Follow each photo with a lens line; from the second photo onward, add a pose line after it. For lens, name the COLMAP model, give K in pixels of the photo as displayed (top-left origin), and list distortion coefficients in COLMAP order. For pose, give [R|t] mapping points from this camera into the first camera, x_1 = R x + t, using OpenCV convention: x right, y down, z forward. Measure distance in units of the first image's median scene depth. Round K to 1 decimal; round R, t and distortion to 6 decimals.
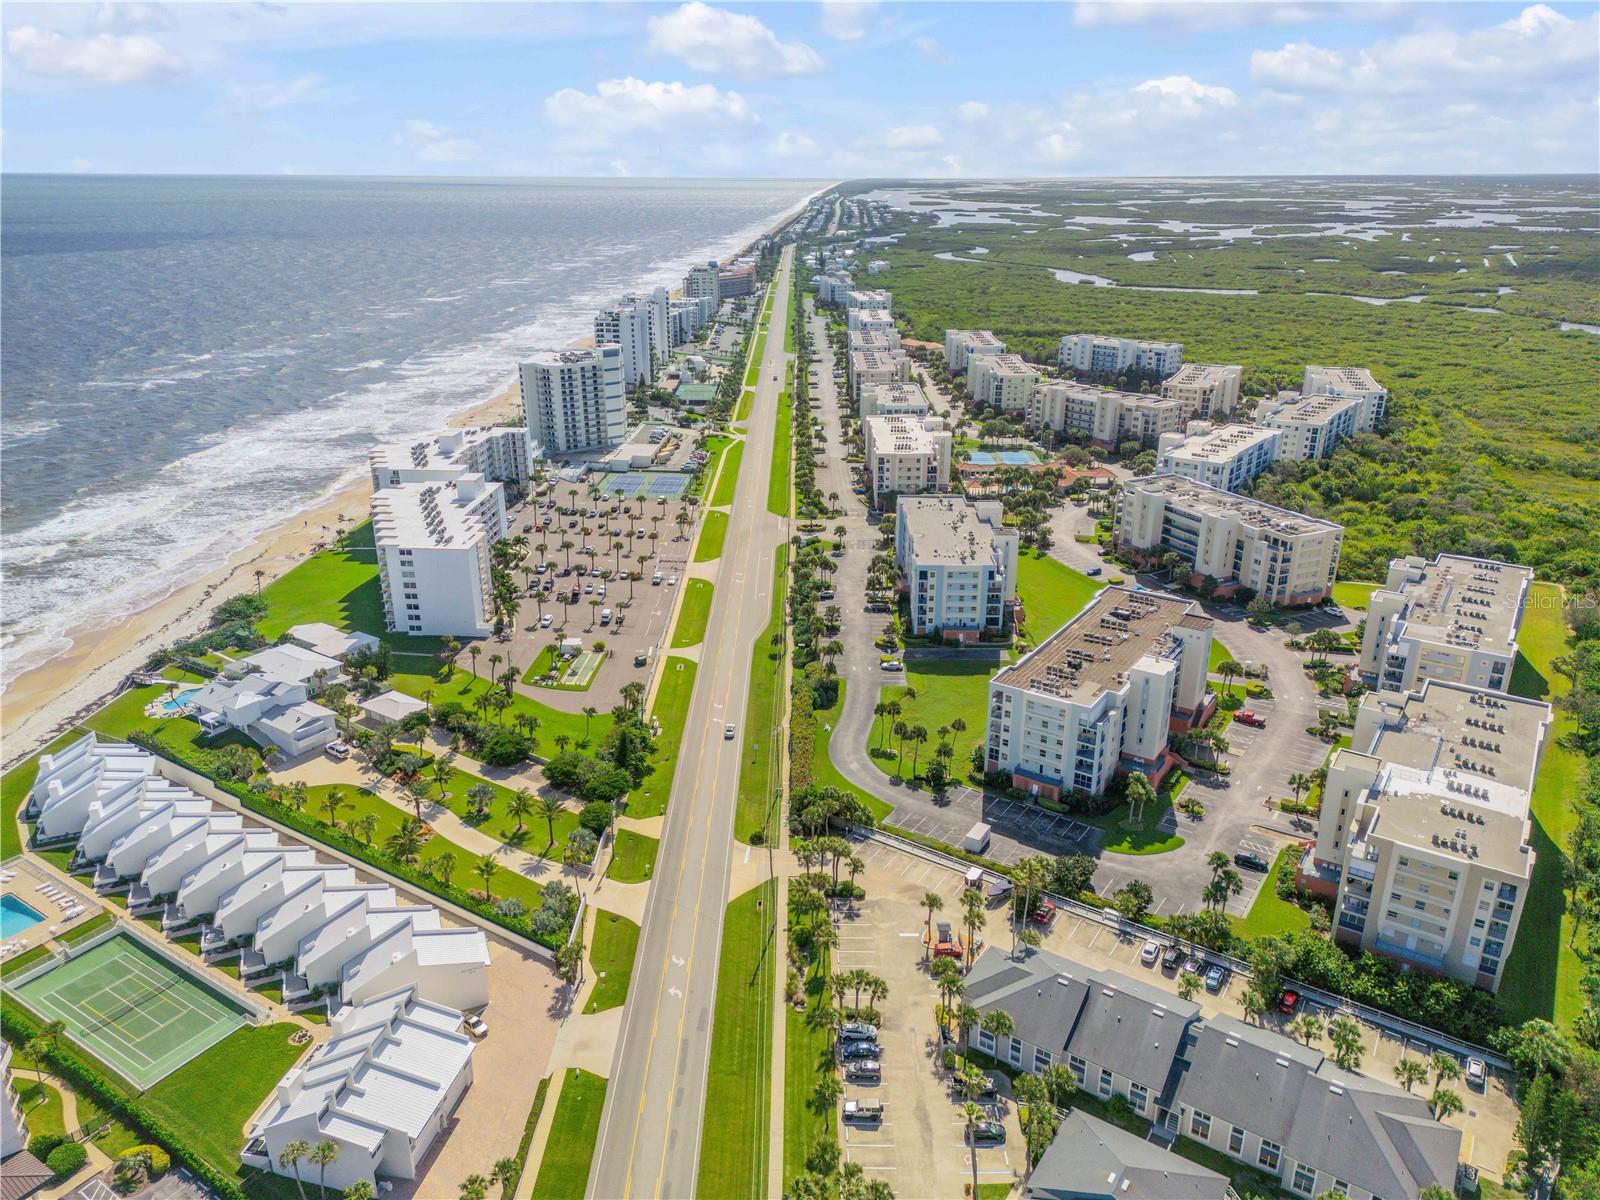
lens RADIAL K [[1114.4, 0, 801.9], [0, 1114.4, 597.8], [0, 0, 1]] dist [0.085936, -0.088984]
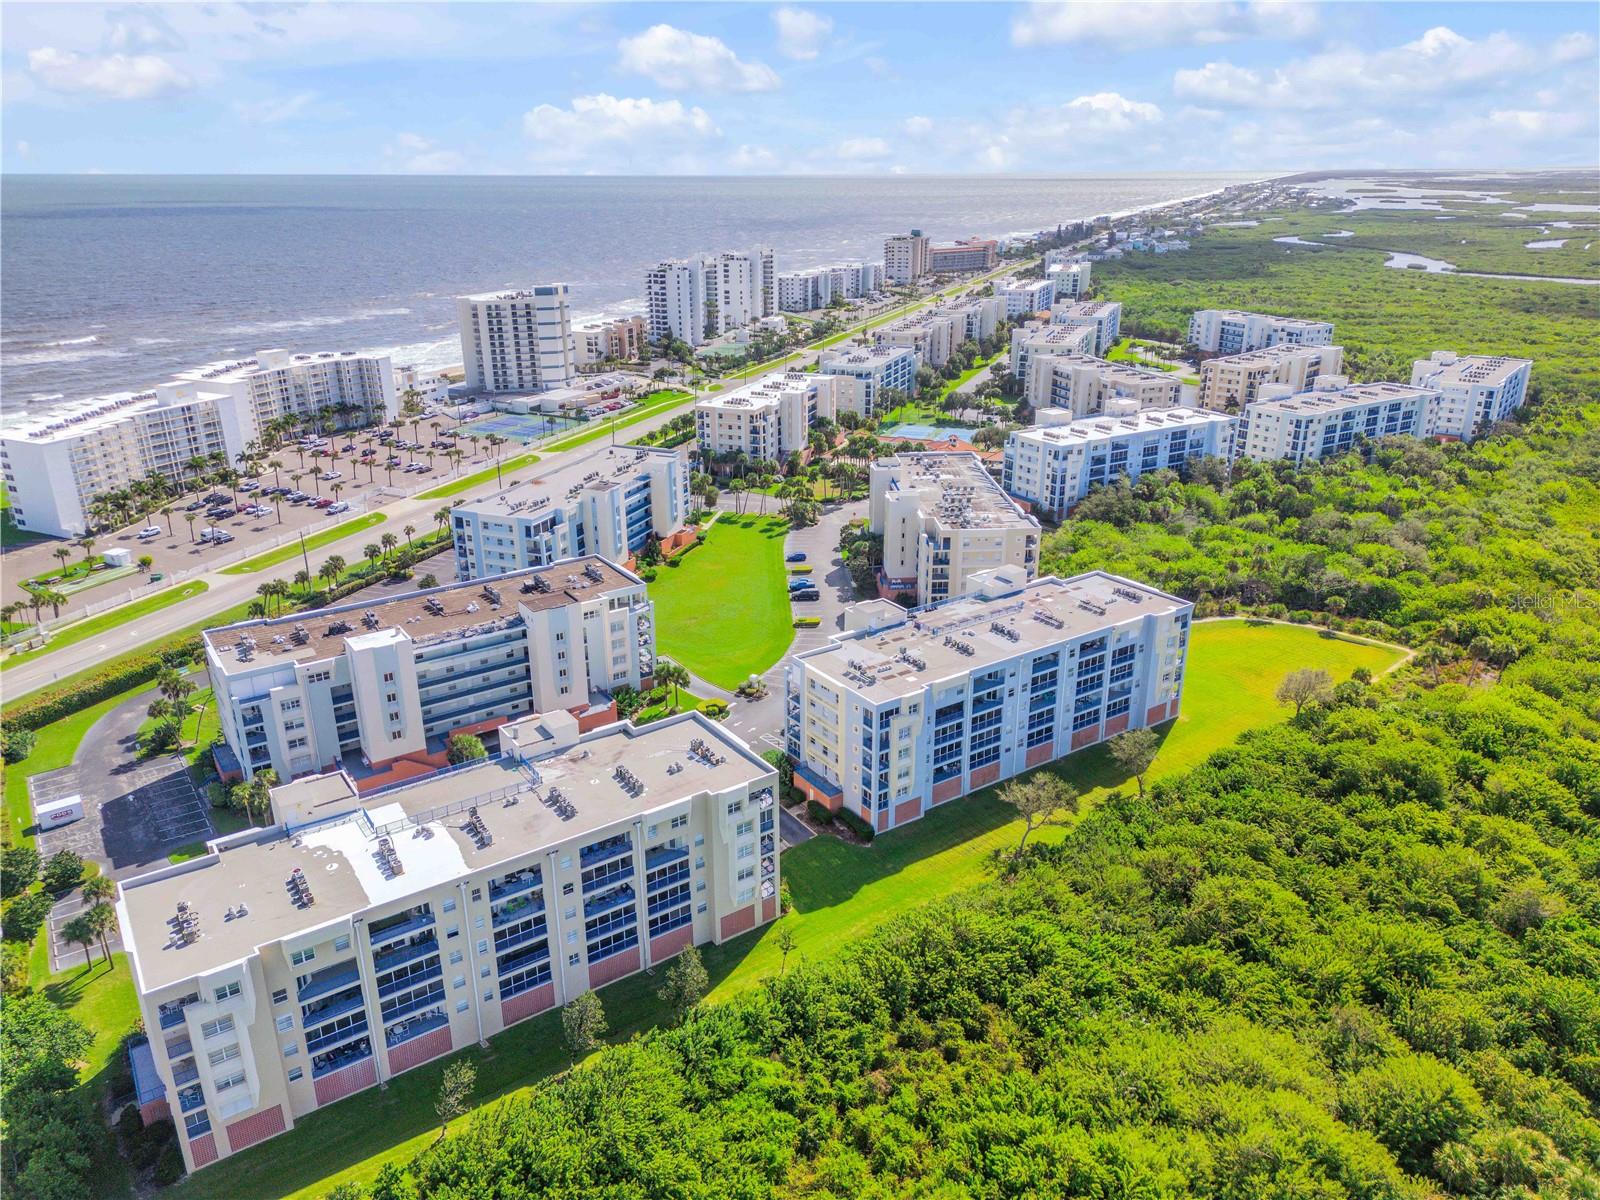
lens RADIAL K [[1114.4, 0, 801.9], [0, 1114.4, 597.8], [0, 0, 1]] dist [0.085936, -0.088984]
pose [[0.931837, 0.125756, -0.340390, 0.395938], [-0.124545, 0.991886, 0.025501, -0.011098], [0.340835, 0.018631, 0.939938, 0.179544]]
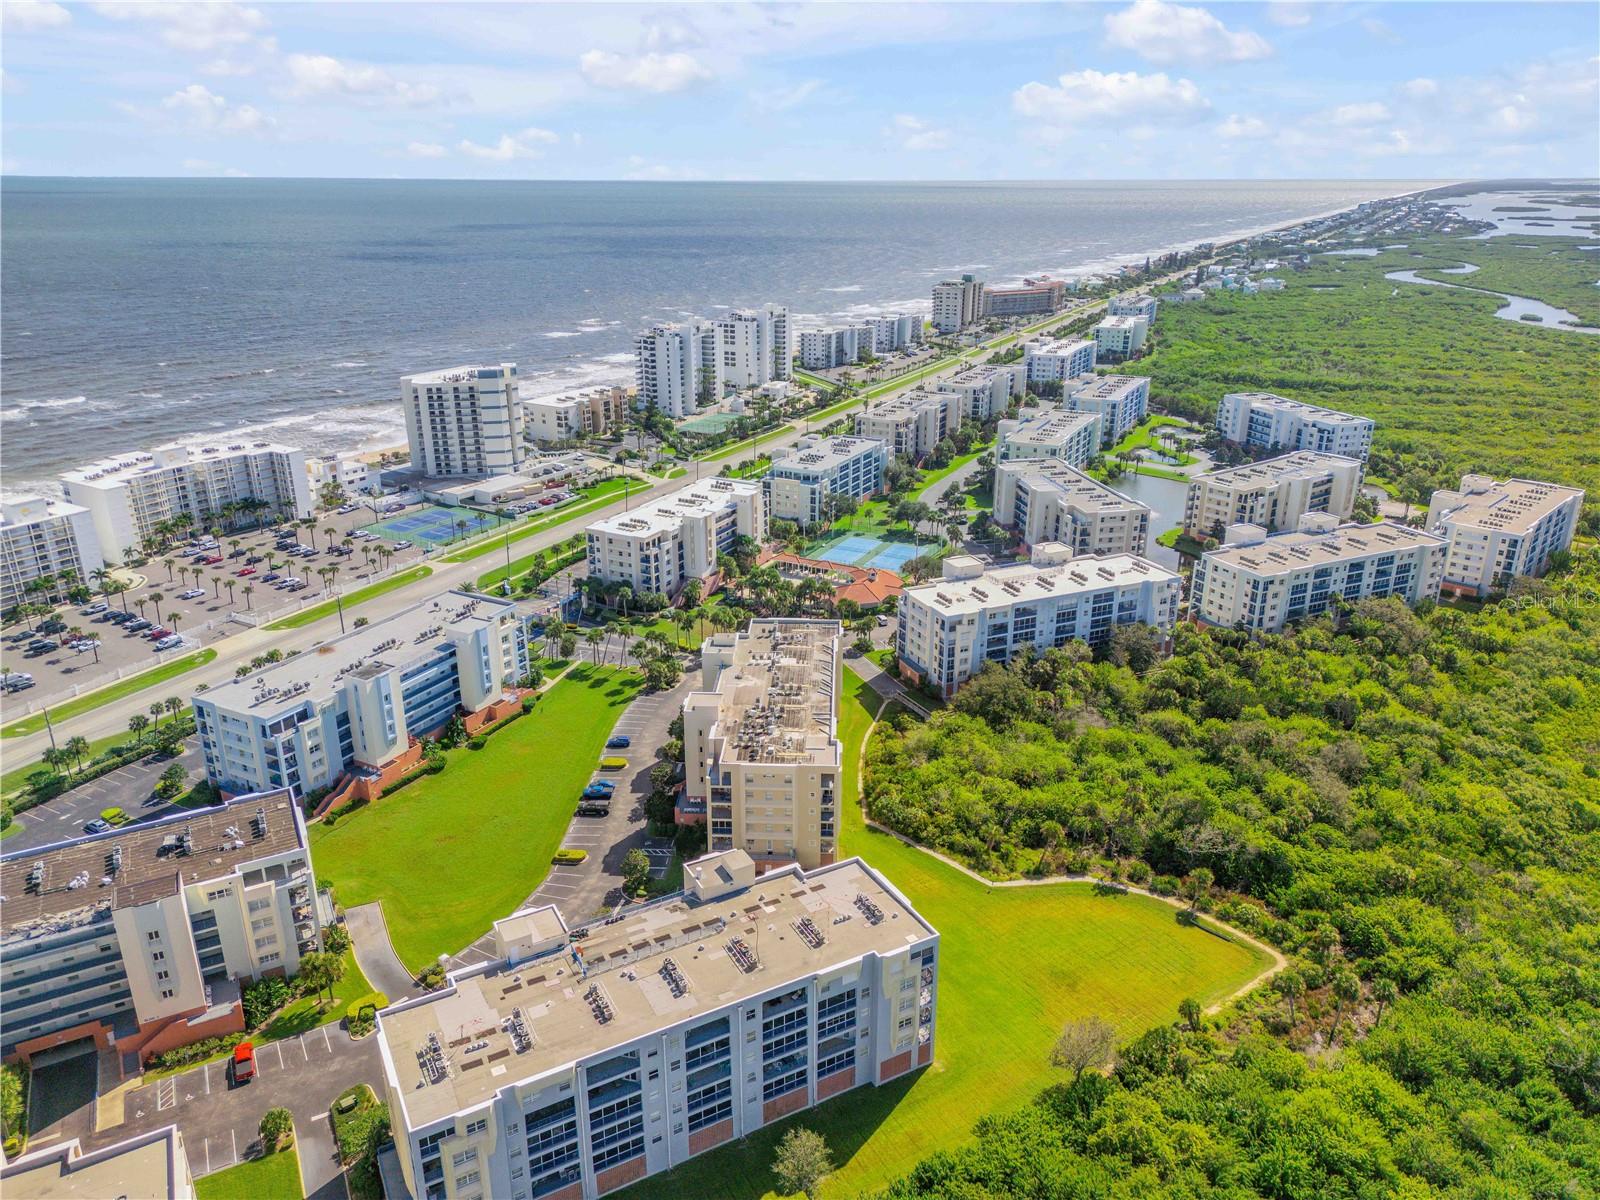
lens RADIAL K [[1114.4, 0, 801.9], [0, 1114.4, 597.8], [0, 0, 1]] dist [0.085936, -0.088984]
pose [[0.888434, 0.162125, -0.429419, 0.475659], [-0.163104, 0.985995, 0.034808, -0.114244], [0.429048, 0.039116, 0.902434, 0.299526]]
